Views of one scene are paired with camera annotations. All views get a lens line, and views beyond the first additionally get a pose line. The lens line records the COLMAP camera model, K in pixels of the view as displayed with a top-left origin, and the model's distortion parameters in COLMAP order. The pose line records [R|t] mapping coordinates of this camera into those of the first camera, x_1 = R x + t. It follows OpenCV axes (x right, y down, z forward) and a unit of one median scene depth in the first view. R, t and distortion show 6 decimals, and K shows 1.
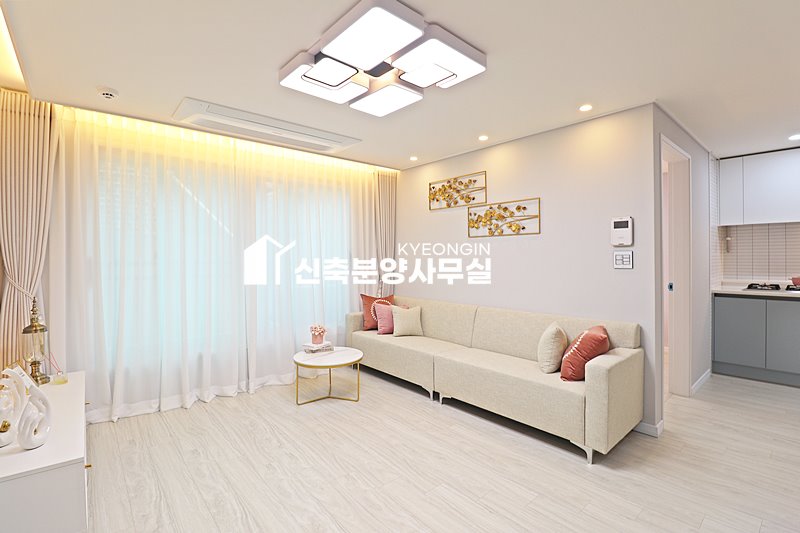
lens RADIAL K [[370.7, 0, 405.6], [0, 370.7, 258.0], [0, 0, 1]] dist [-0.000790, -0.012692]
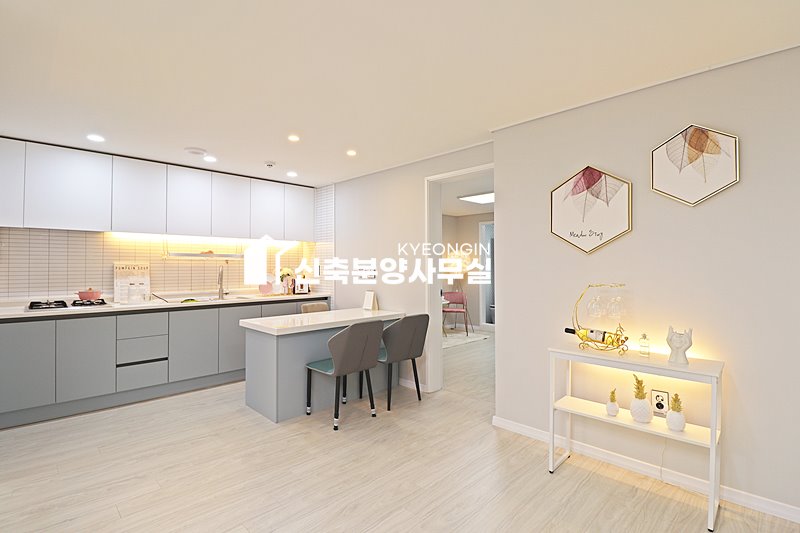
lens RADIAL K [[370.7, 0, 407.7], [0, 370.7, 262.5], [0, 0, 1]] dist [-0.000790, -0.012692]
pose [[-0.075136, 0.016668, 0.997034, 0.106758], [0.005432, 0.999852, -0.016305, 0.001214], [-0.997158, 0.004191, -0.075216, 0.296902]]
